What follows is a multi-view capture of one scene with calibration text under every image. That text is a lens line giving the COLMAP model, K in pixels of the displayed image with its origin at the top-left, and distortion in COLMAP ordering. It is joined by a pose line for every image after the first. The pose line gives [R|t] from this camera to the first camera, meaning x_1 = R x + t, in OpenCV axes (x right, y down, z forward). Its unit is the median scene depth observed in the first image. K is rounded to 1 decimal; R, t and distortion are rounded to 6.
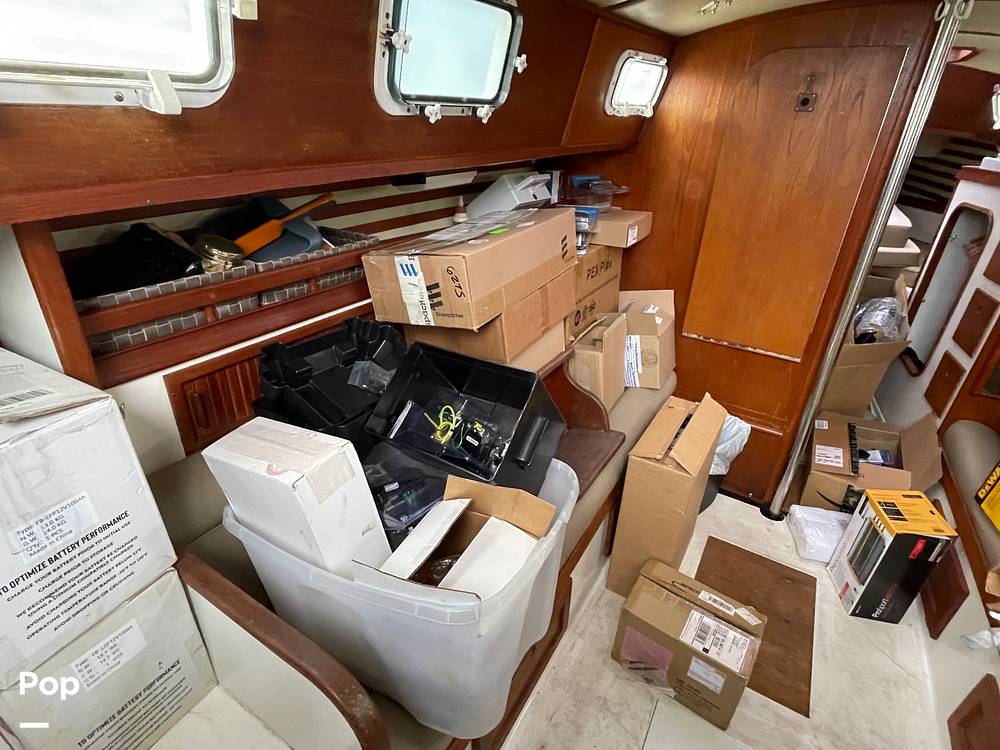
lens RADIAL K [[504.4, 0, 501.9], [0, 504.4, 374.0], [0, 0, 1]] dist [-0.003941, 0.000398]
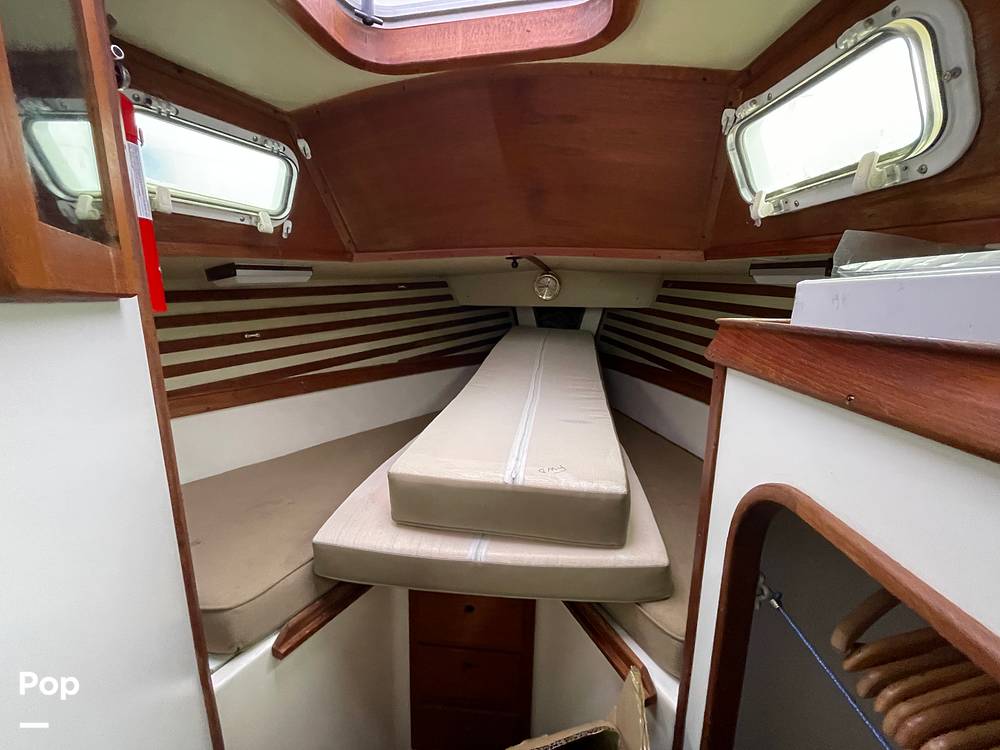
lens RADIAL K [[404.6, 0, 504.3], [0, 404.6, 373.8], [0, 0, 1]] dist [-0.002002, 0.000332]
pose [[0.952446, -0.077368, 0.294721, 0.833077], [0.154792, 0.955979, -0.249285, -0.393471], [-0.262461, 0.283051, 0.922495, 0.943286]]
